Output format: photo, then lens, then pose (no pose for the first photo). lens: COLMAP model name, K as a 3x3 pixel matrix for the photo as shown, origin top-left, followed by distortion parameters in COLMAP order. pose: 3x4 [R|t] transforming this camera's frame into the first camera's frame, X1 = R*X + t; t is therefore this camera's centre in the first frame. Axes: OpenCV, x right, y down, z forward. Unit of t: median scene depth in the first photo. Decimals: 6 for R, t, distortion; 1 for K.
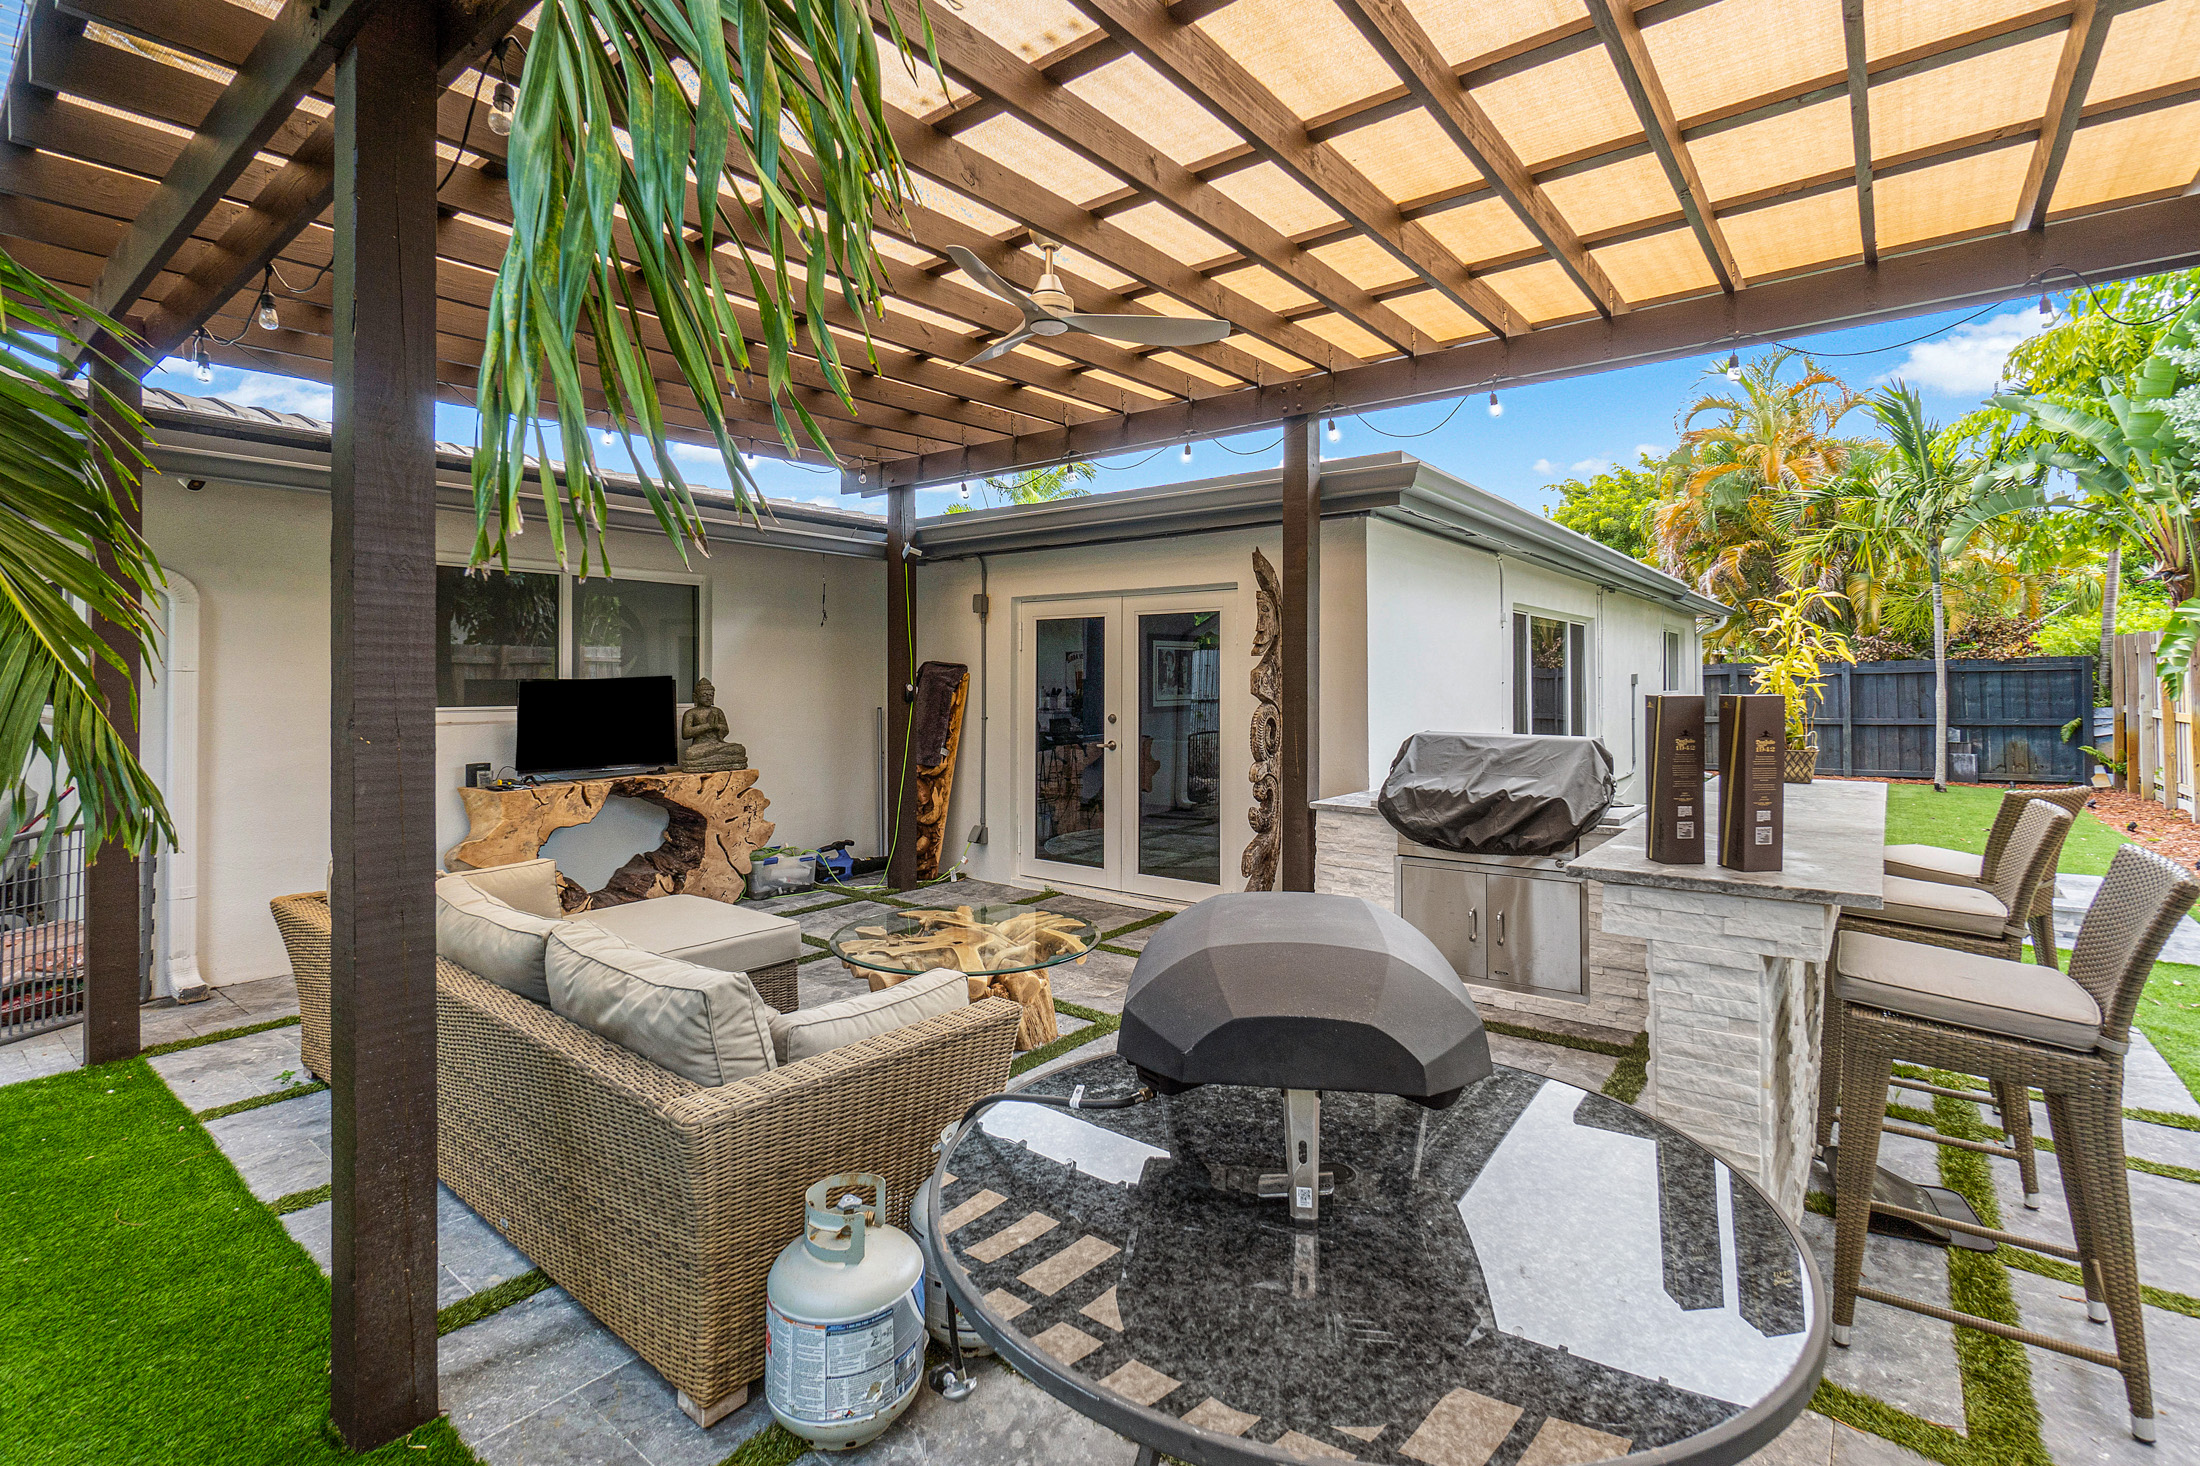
lens RADIAL K [[1009.2, 0, 1093.8], [0, 1009.2, 666.5], [0, 0, 1]] dist [-0.001900, 0.000982]
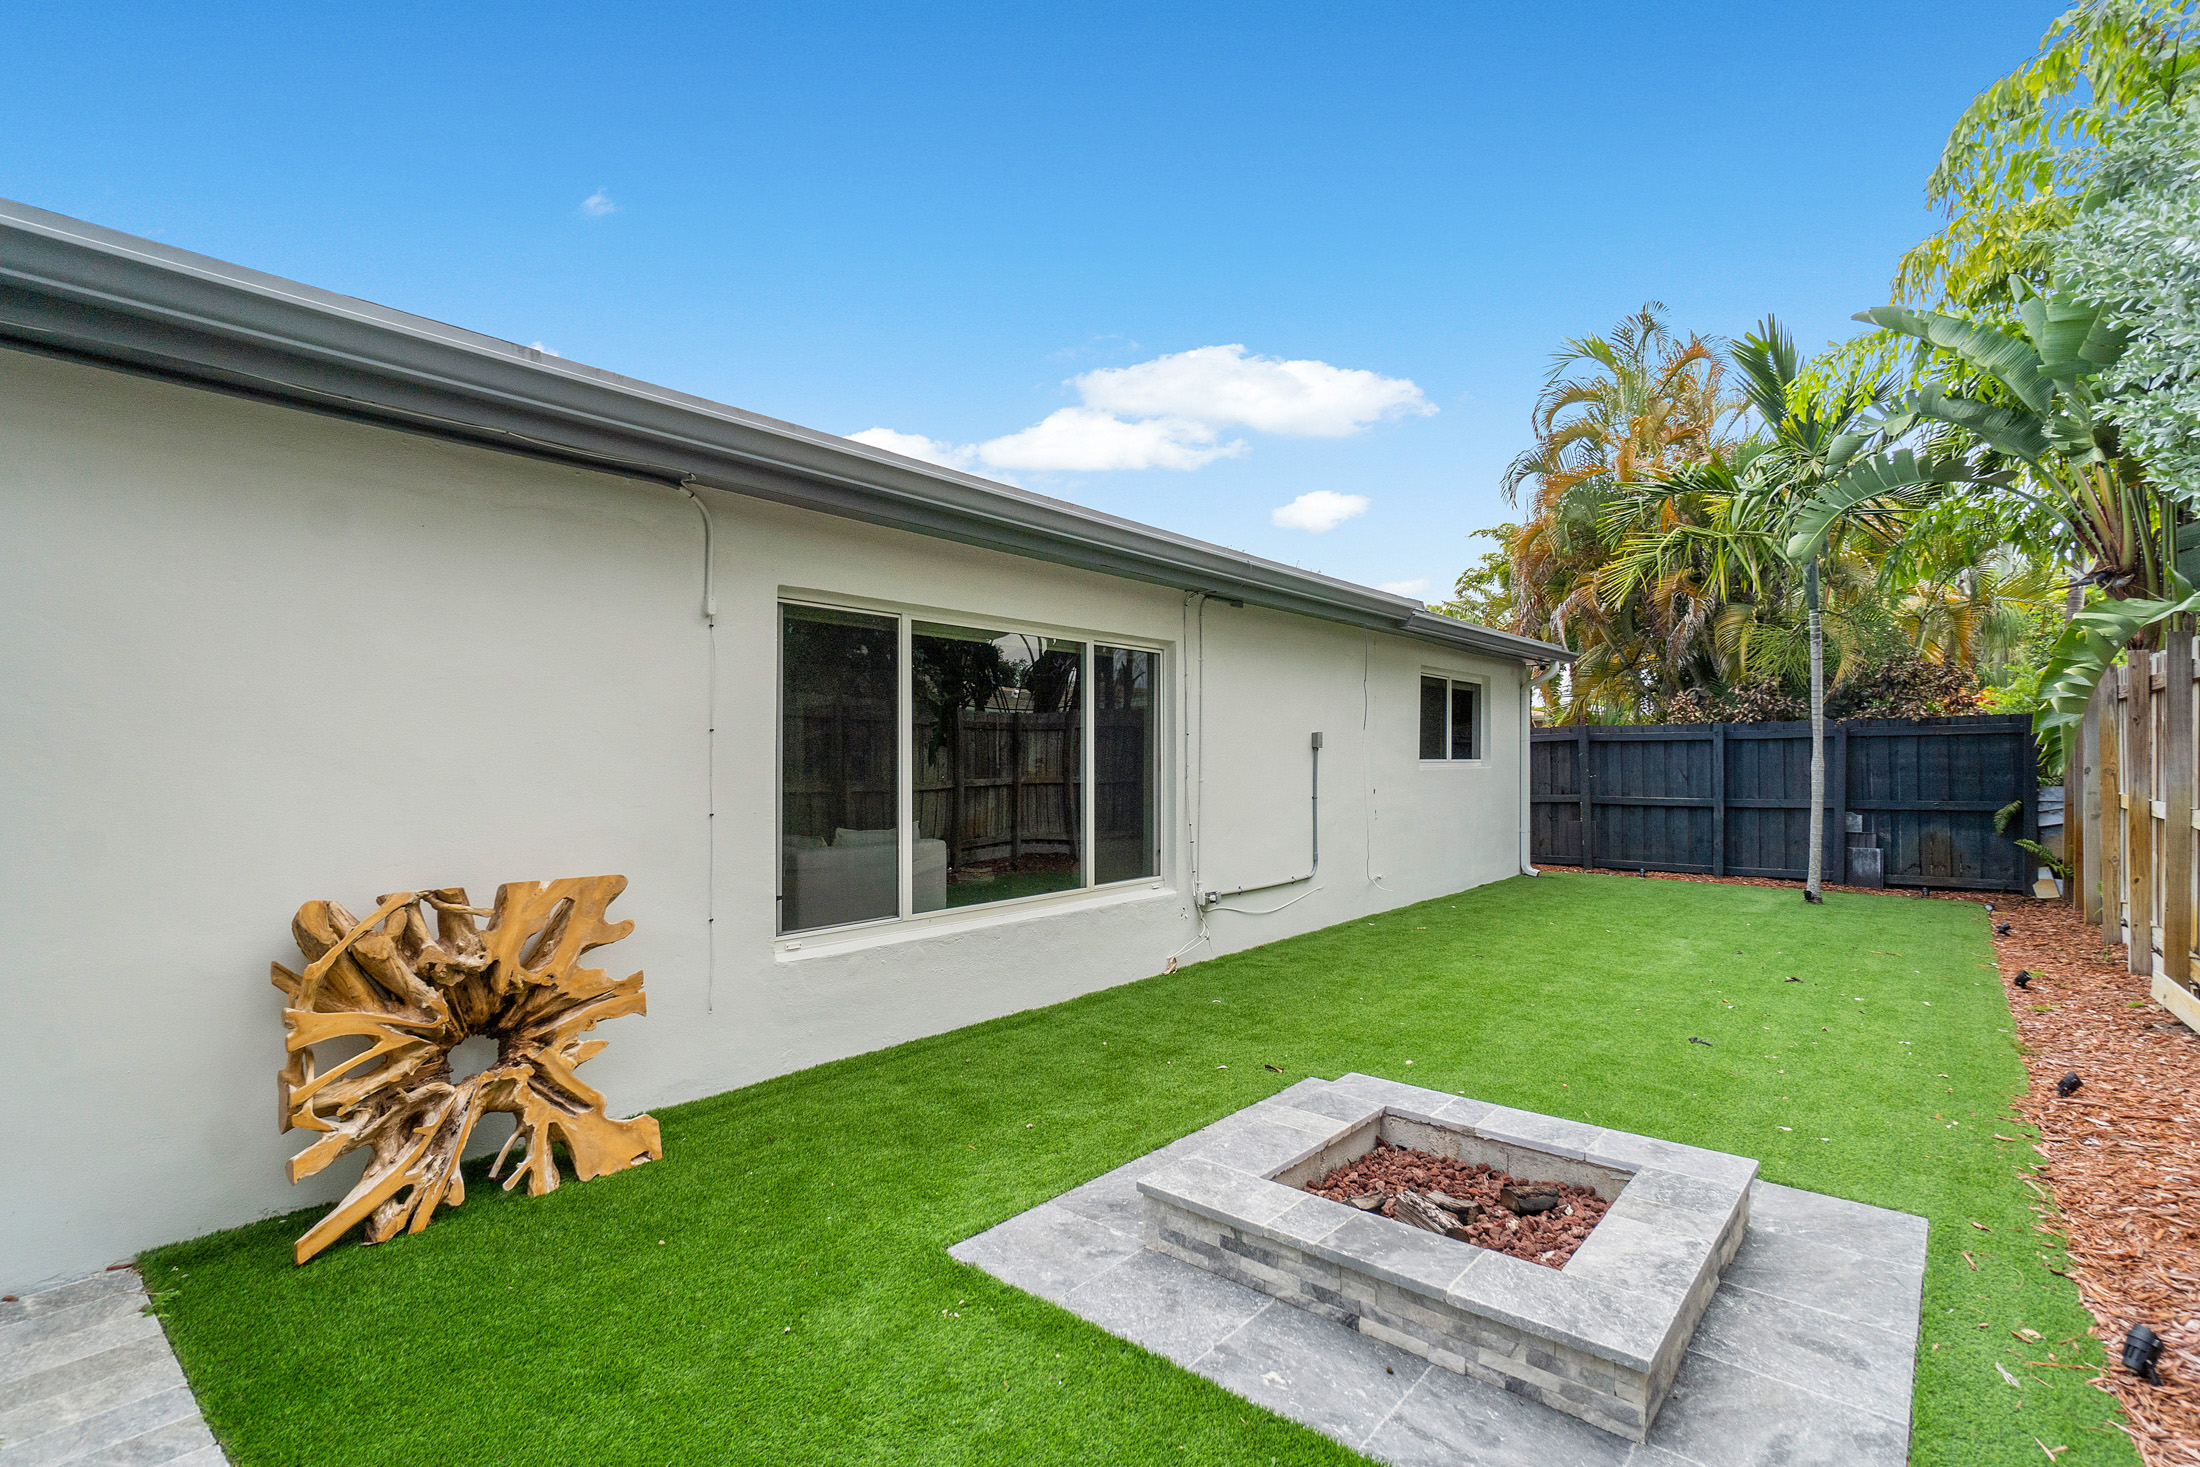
lens RADIAL K [[1009.2, 0, 1112.1], [0, 1009.2, 754.4], [0, 0, 1]] dist [-0.001900, 0.000982]
pose [[0.999518, 0.006082, -0.030427, 0.348145], [-0.005571, 0.999843, 0.016850, 0.009672], [0.030525, -0.016672, 0.999395, 0.260213]]
